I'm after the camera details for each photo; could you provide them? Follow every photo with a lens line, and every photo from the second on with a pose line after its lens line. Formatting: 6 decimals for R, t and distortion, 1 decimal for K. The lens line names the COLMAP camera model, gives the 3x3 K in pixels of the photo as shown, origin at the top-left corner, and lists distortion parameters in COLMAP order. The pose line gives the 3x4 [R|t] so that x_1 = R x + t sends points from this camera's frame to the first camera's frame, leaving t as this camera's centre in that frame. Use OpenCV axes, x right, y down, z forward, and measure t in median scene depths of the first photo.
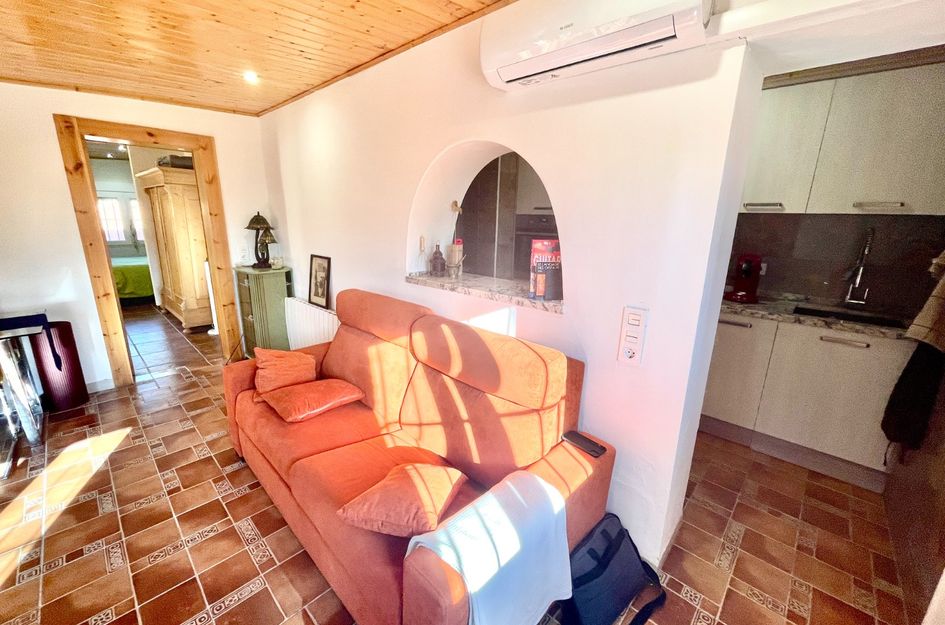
lens RADIAL K [[379.4, 0, 470.4], [0, 379.4, 311.8], [0, 0, 1]] dist [-0.002236, 0.001033]
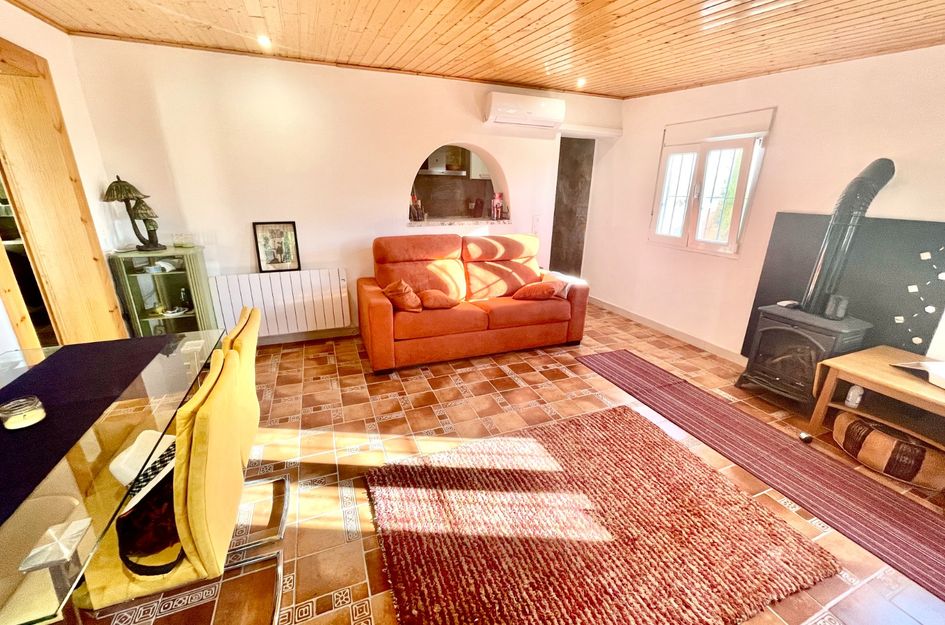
lens RADIAL K [[379.4, 0, 466.4], [0, 379.4, 309.3], [0, 0, 1]] dist [-0.002236, 0.001033]
pose [[0.416659, -0.294599, 0.860004, -1.961135], [0.215089, 0.951120, 0.221603, -0.066936], [-0.883251, 0.092644, 0.459657, 0.171931]]
